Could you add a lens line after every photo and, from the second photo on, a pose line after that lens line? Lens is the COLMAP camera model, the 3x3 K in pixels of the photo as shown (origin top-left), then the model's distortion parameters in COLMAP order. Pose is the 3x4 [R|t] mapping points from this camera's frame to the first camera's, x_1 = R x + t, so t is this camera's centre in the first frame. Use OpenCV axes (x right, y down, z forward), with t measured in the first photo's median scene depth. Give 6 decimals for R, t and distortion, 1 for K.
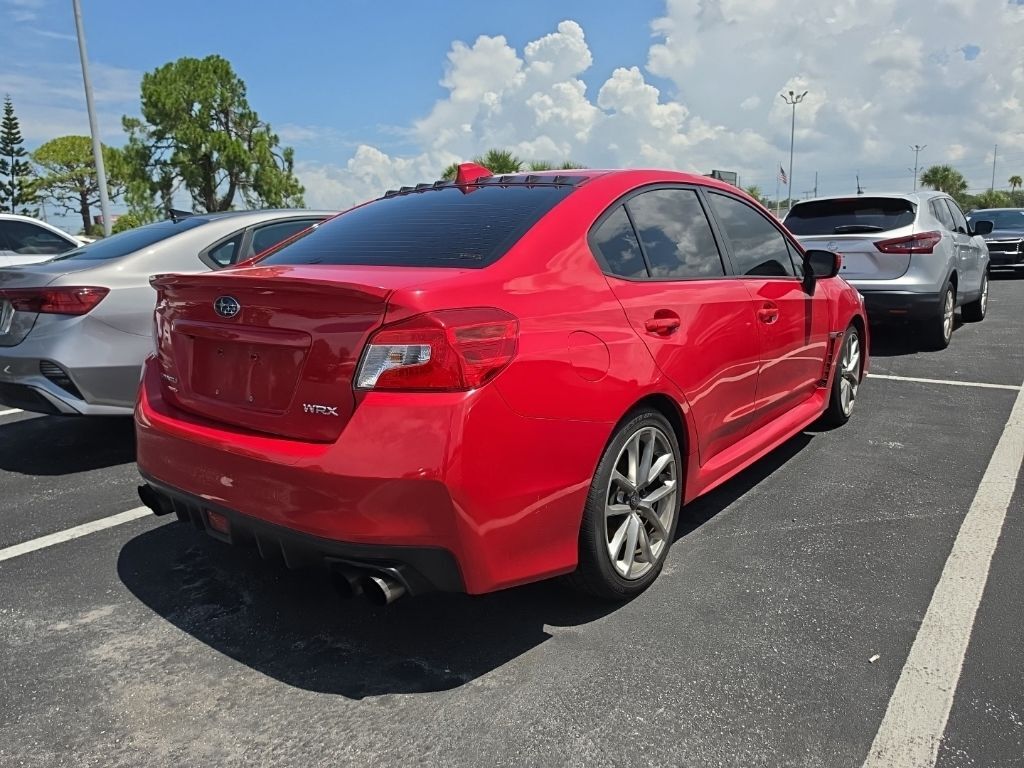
lens RADIAL K [[722.9, 0, 503.6], [0, 722.9, 379.5], [0, 0, 1]] dist [0.000844, -0.012901]
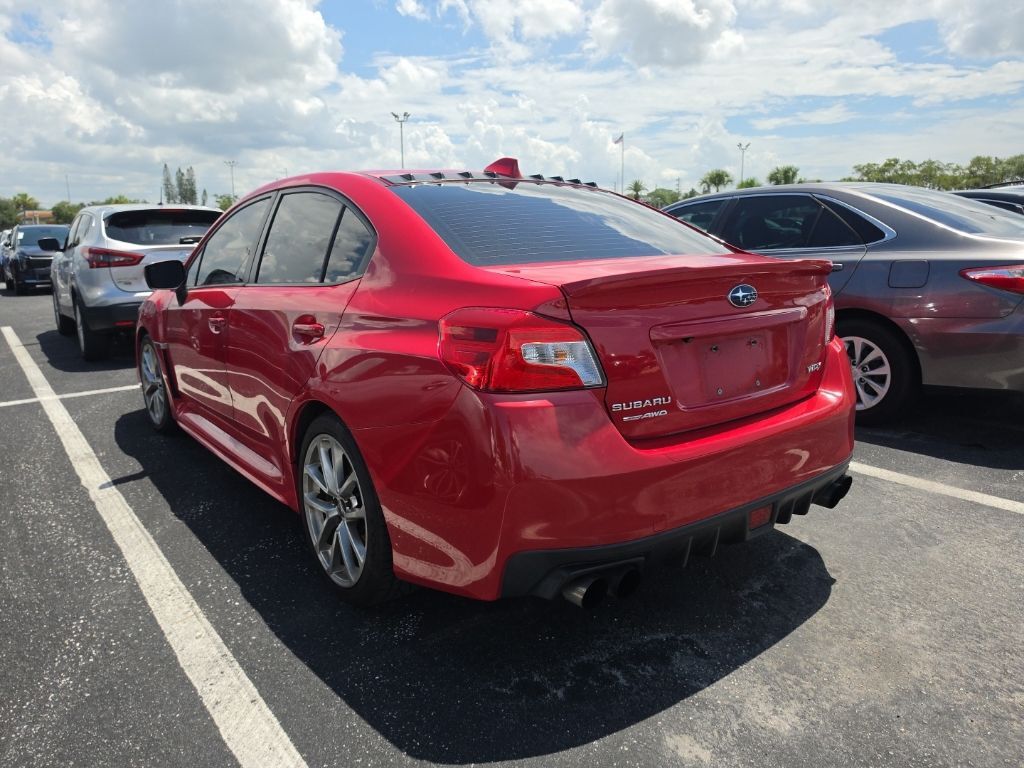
lens RADIAL K [[722.9, 0, 512.3], [0, 722.9, 379.2], [0, 0, 1]] dist [0.000844, -0.012901]
pose [[0.232903, -0.166483, 0.958144, -1.182931], [0.192284, 0.973671, 0.122441, -0.143240], [-0.953301, 0.155719, 0.258783, 0.895181]]
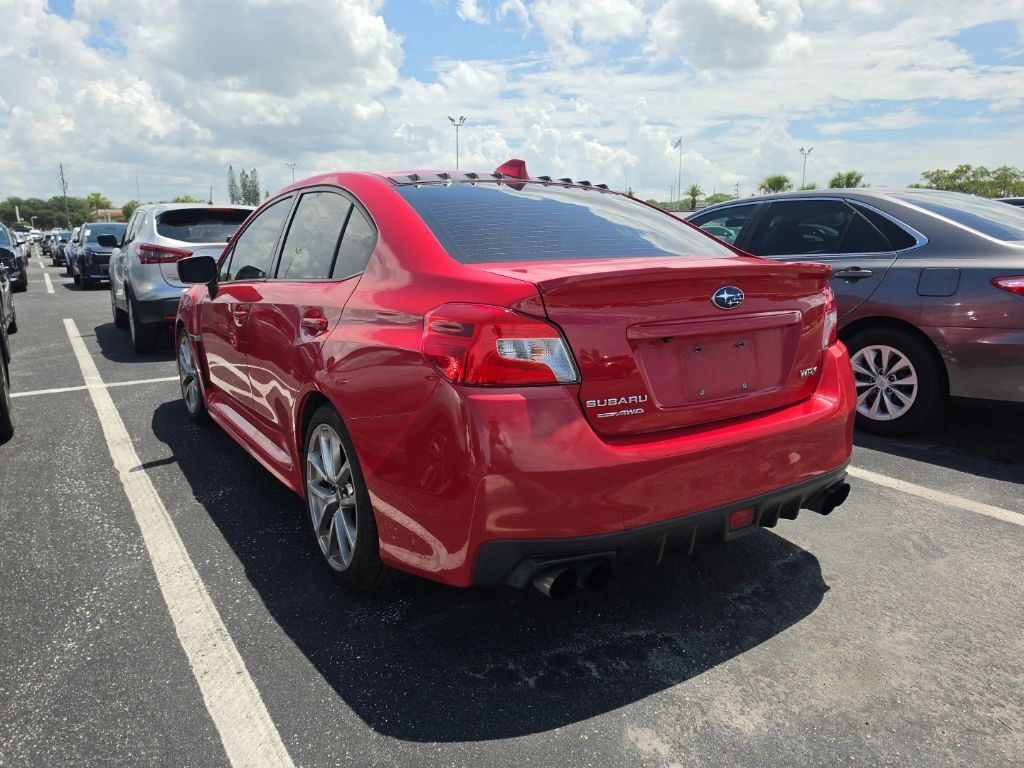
lens RADIAL K [[722.9, 0, 511.9], [0, 722.9, 382.3], [0, 0, 1]] dist [0.000844, -0.012901]
pose [[0.304166, -0.158546, 0.939333, -1.183879], [0.174133, 0.978693, 0.108803, -0.122576], [-0.936569, 0.130475, 0.325293, 0.819230]]
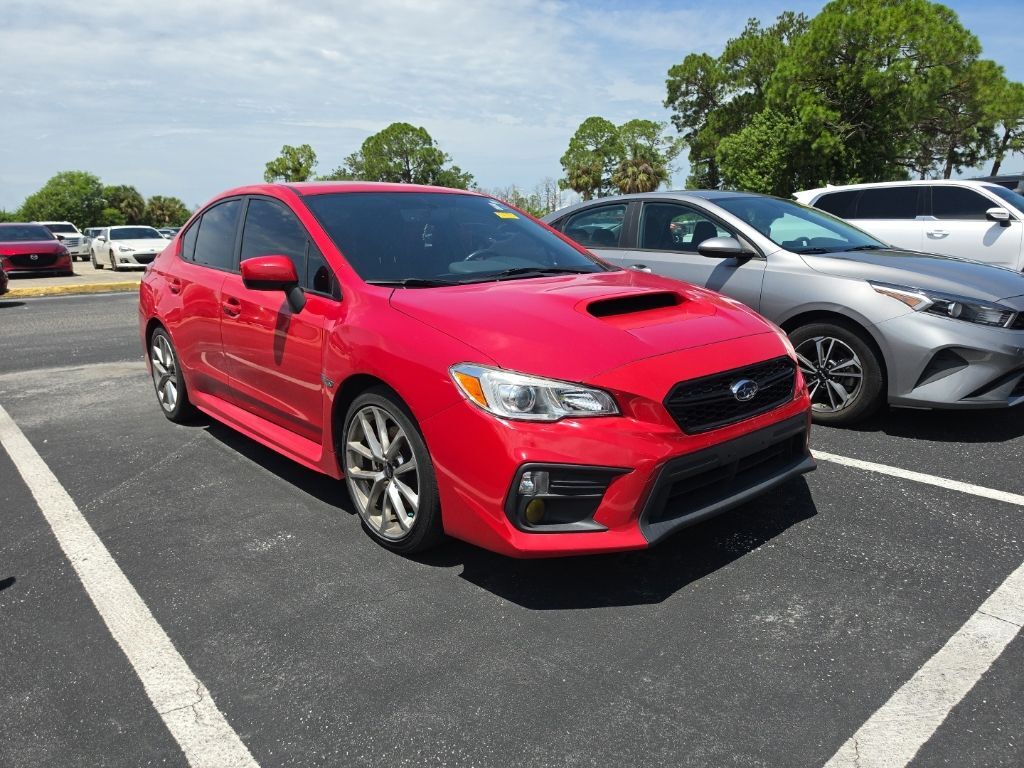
lens RADIAL K [[722.9, 0, 507.4], [0, 722.9, 390.0], [0, 0, 1]] dist [0.000844, -0.012901]
pose [[-0.195128, 0.243293, -0.950123, 1.782746], [-0.156477, 0.948613, 0.275042, -0.446822], [0.968215, 0.202340, -0.147031, 2.076269]]
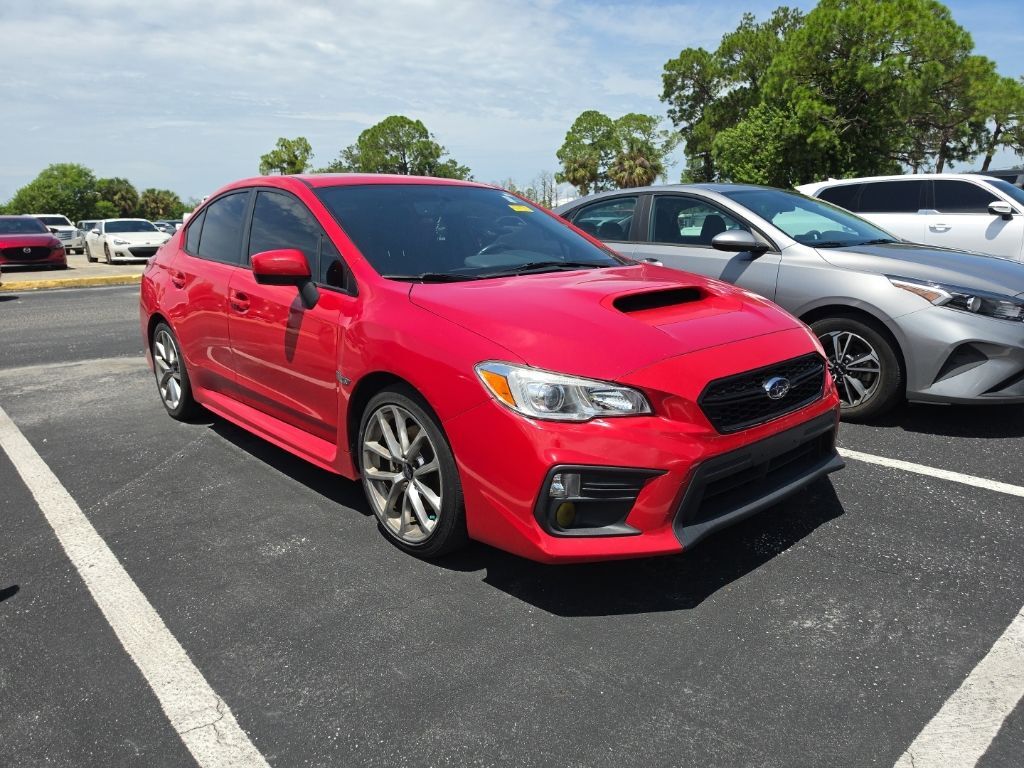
lens RADIAL K [[722.9, 0, 515.8], [0, 722.9, 380.0], [0, 0, 1]] dist [0.000844, -0.012901]
pose [[-0.178058, 0.239752, -0.954366, 1.758107], [-0.158580, 0.950196, 0.268291, -0.438419], [0.971158, 0.199114, -0.131171, 2.030971]]
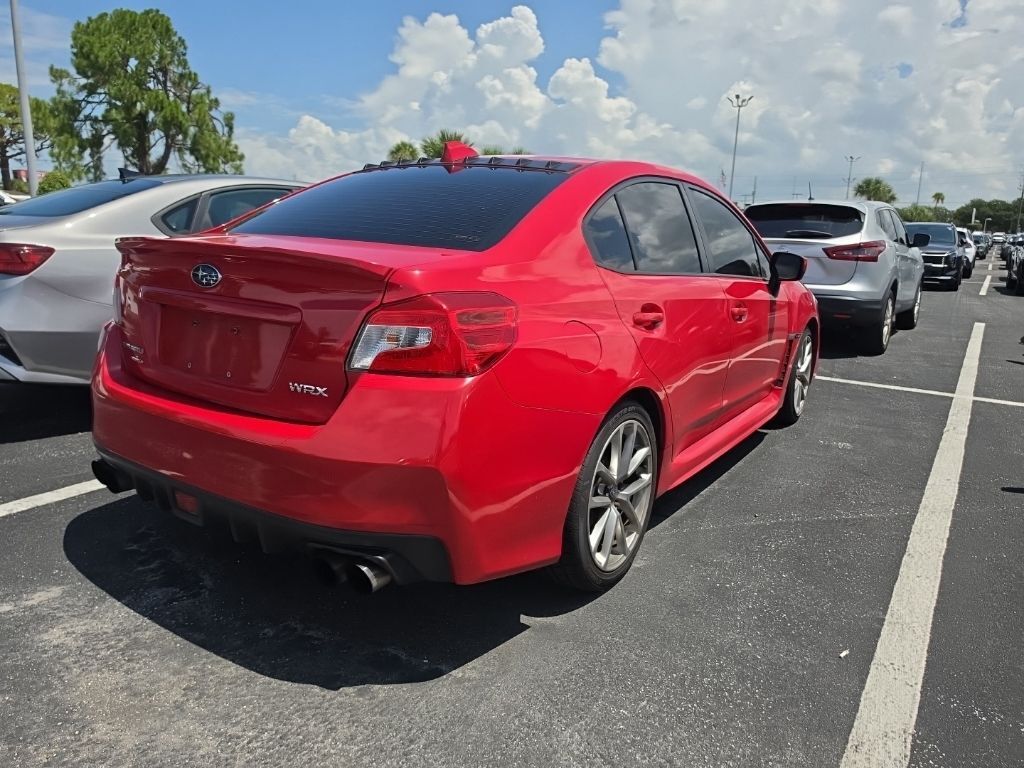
lens RADIAL K [[722.9, 0, 504.1], [0, 722.9, 378.8], [0, 0, 1]] dist [0.000844, -0.012901]
pose [[0.995109, 0.044701, 0.088094, -0.061460], [-0.046432, 0.998765, 0.017699, -0.000810], [-0.087194, -0.021703, 0.995955, 0.020202]]
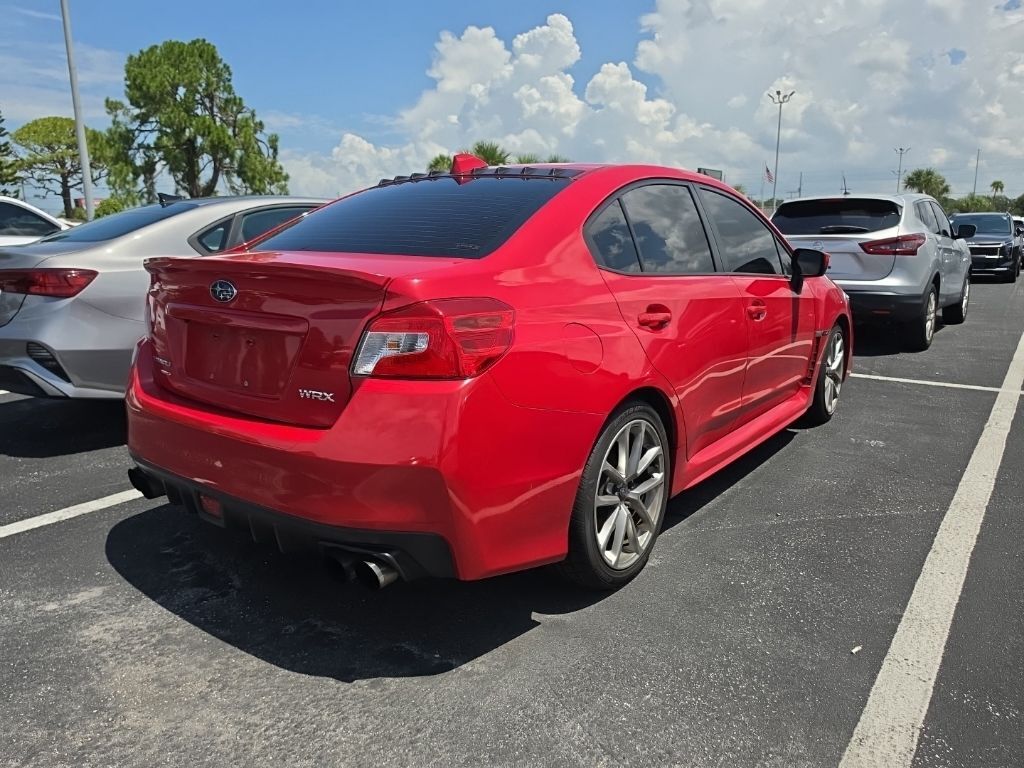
lens RADIAL K [[722.9, 0, 496.3], [0, 722.9, 379.6], [0, 0, 1]] dist [0.000844, -0.012901]
pose [[0.999679, 0.020130, 0.015387, -0.015015], [-0.020276, 0.999750, 0.009389, 0.003984], [-0.015194, -0.009698, 0.999838, -0.007764]]
